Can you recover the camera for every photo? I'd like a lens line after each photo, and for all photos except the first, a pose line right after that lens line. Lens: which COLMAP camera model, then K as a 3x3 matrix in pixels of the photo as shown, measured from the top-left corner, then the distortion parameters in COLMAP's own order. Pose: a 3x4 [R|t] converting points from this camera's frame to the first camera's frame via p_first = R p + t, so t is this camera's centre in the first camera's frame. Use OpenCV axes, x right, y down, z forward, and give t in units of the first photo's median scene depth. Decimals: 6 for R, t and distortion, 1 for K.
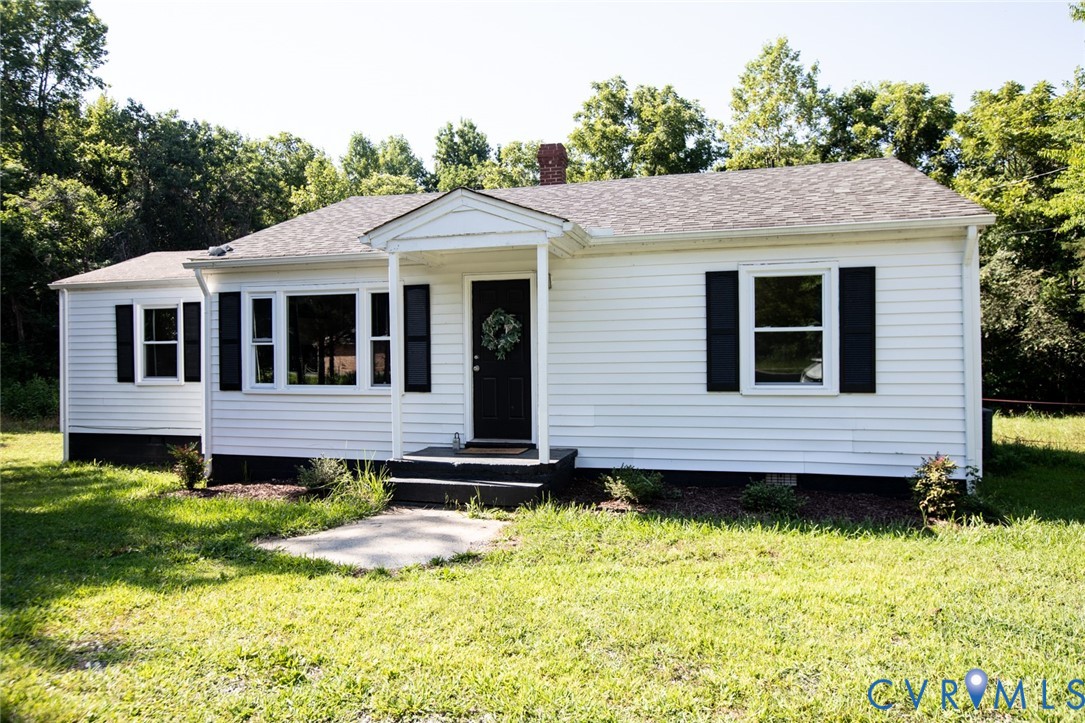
lens RADIAL K [[712.4, 0, 542.5], [0, 712.4, 361.5], [0, 0, 1]] dist [-0.041230, 0.041713]
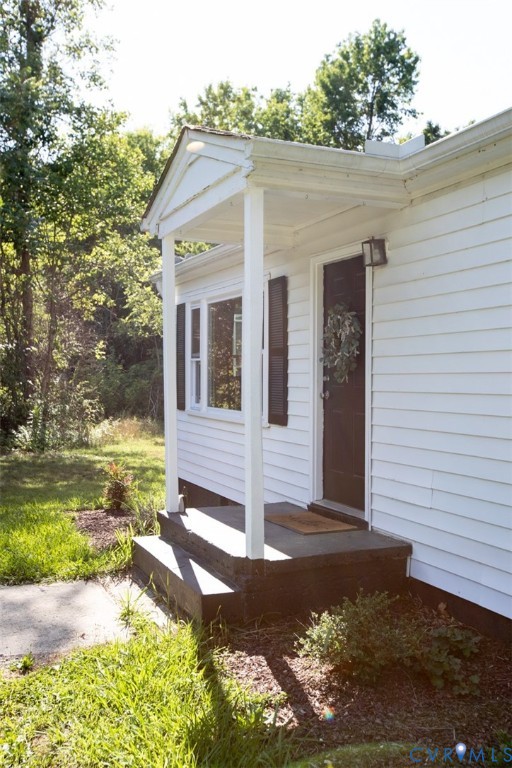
lens RADIAL K [[728.9, 0, 256.0], [0, 728.9, 384.0], [0, 0, 1]] dist [0.053415, 0.000134]
pose [[0.608486, 0.021841, -0.793264, 0.387508], [-0.015689, 0.999757, 0.015492, -0.009698], [0.793409, 0.003018, 0.608681, 0.491260]]
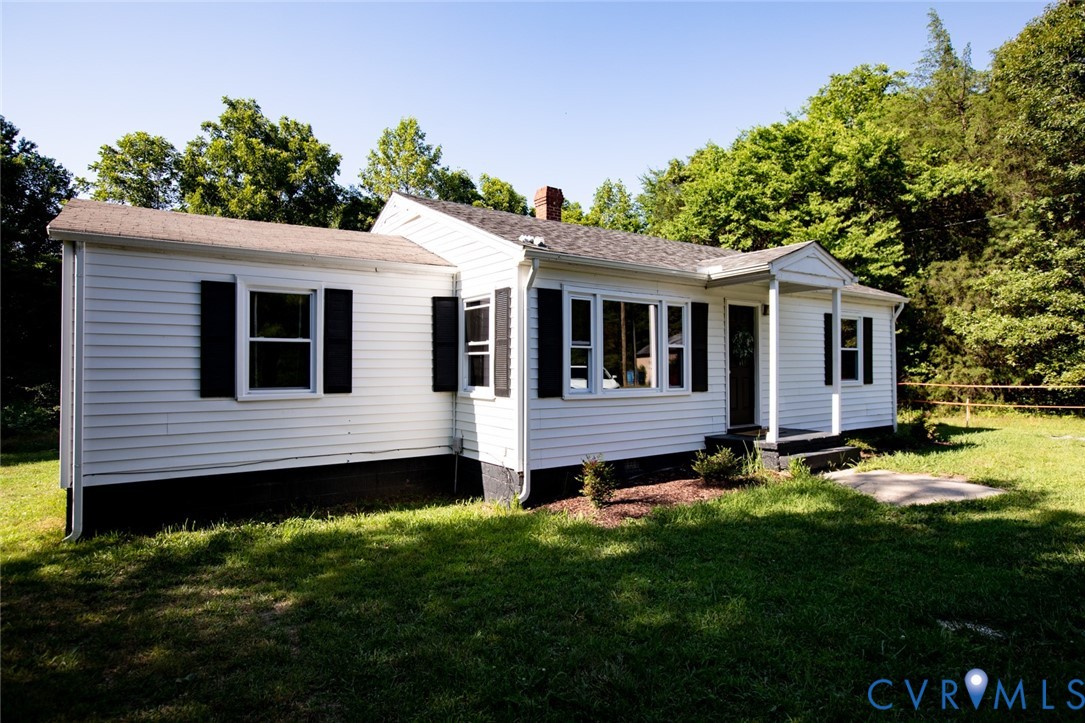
lens RADIAL K [[563.0, 0, 542.5], [0, 563.0, 361.5], [0, 0, 1]] dist [0.000181, 0.000075]
pose [[0.669190, 0.009077, 0.743036, -0.996250], [0.001852, 0.999902, -0.013883, 0.004679], [-0.743089, 0.010667, 0.669107, 0.528705]]
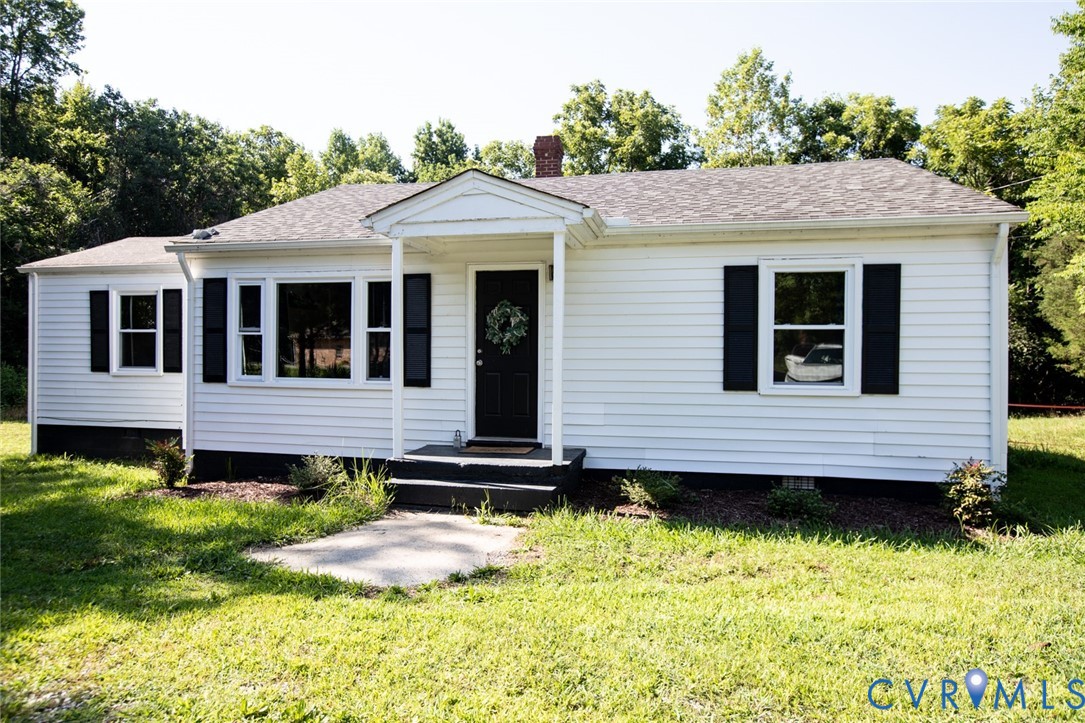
lens RADIAL K [[680.4, 0, 541.0], [0, 680.4, 359.5], [0, 0, 1]] dist [-0.041343, 0.036942]
pose [[0.998724, 0.015245, 0.048137, -0.050823], [-0.015380, 0.999879, 0.002433, 0.001504], [-0.048094, -0.003170, 0.998838, 0.081598]]
